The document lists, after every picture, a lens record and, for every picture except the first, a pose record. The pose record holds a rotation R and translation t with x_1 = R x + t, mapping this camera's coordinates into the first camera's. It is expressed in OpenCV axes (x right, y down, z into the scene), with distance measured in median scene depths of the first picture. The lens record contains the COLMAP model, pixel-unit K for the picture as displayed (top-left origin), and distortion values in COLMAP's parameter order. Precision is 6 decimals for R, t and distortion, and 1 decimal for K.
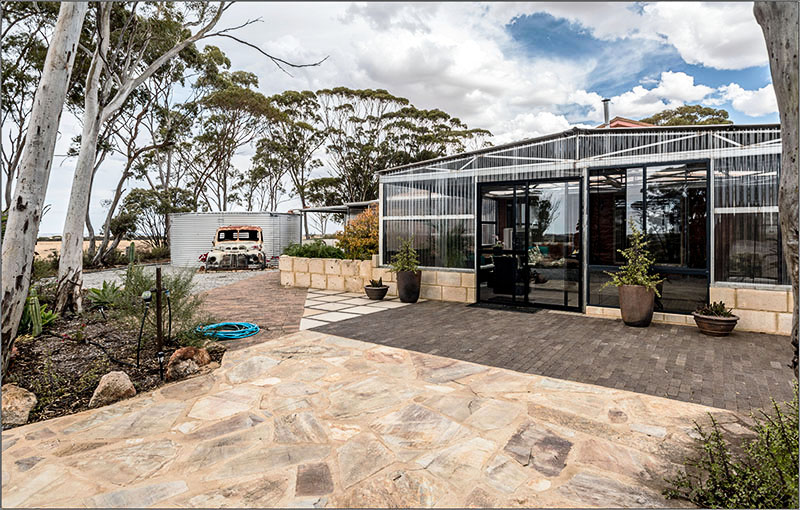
lens RADIAL K [[466.4, 0, 400.0], [0, 466.4, 255.0], [0, 0, 1]] dist [0.011876, 0.000175]
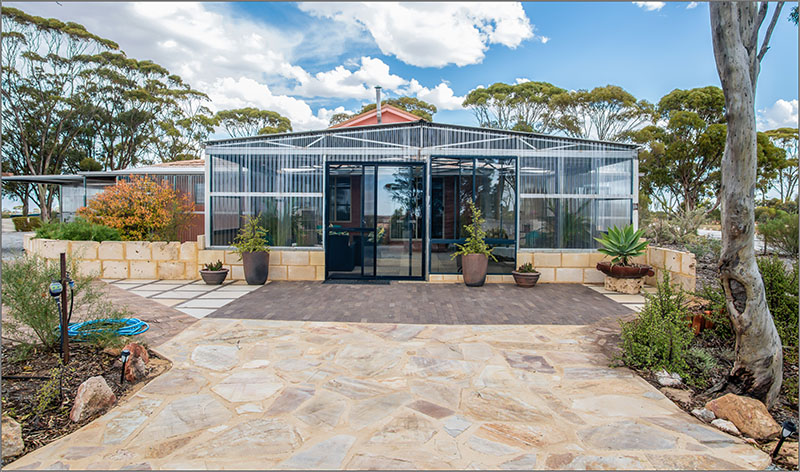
lens RADIAL K [[532.2, 0, 400.0], [0, 532.2, 236.0], [0, 0, 1]] dist [-0.038517, 0.058235]
pose [[0.816595, -0.020074, 0.576862, -0.355371], [0.022567, 0.999741, 0.002844, 0.007249], [-0.576769, 0.010696, 0.816837, -0.030193]]
